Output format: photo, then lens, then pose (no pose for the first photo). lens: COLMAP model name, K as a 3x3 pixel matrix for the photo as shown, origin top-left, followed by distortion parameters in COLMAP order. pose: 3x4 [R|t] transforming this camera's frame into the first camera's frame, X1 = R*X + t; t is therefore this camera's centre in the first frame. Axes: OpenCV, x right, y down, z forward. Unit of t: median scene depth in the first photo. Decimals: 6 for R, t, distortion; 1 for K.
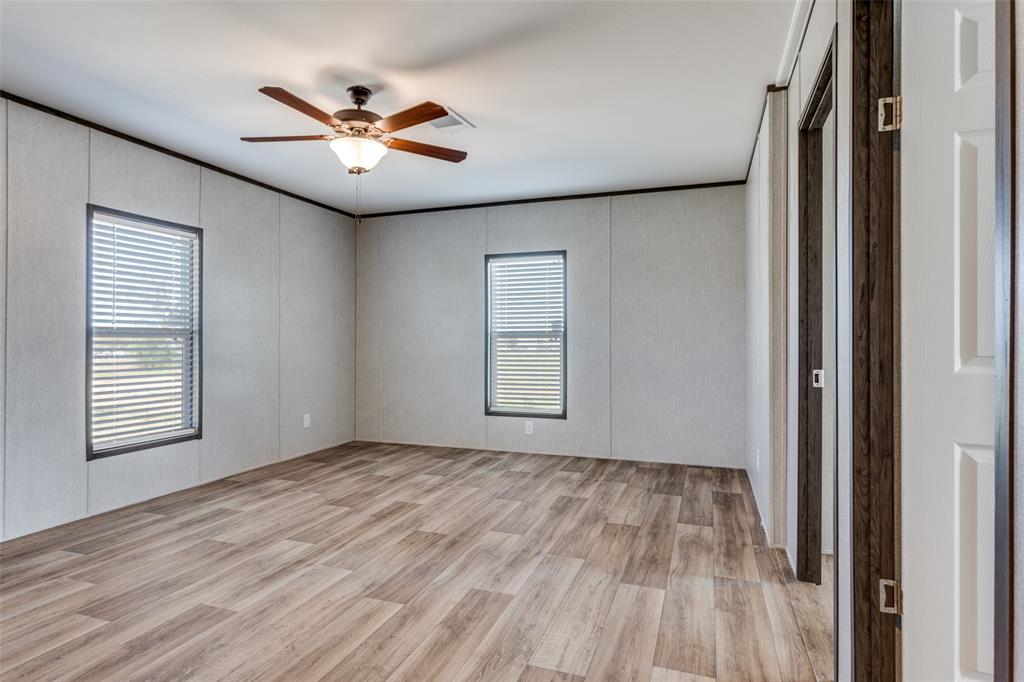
lens RADIAL K [[542.9, 0, 512.0], [0, 542.9, 341.0], [0, 0, 1]] dist [0.000364, 0.000830]
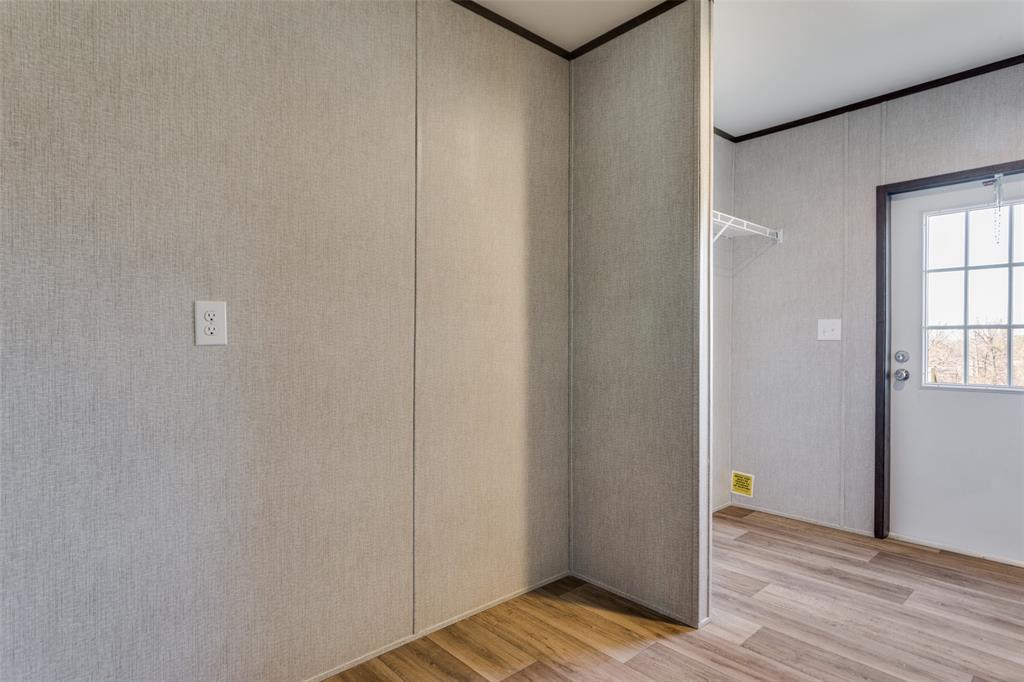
lens RADIAL K [[557.8, 0, 507.1], [0, 557.8, 336.5], [0, 0, 1]] dist [0.004468, 0.001570]
pose [[-0.464494, -0.007015, -0.885548, 0.345523], [-0.007712, 0.999963, -0.003876, 0.004826], [0.885542, 0.005029, -0.464531, 0.993646]]
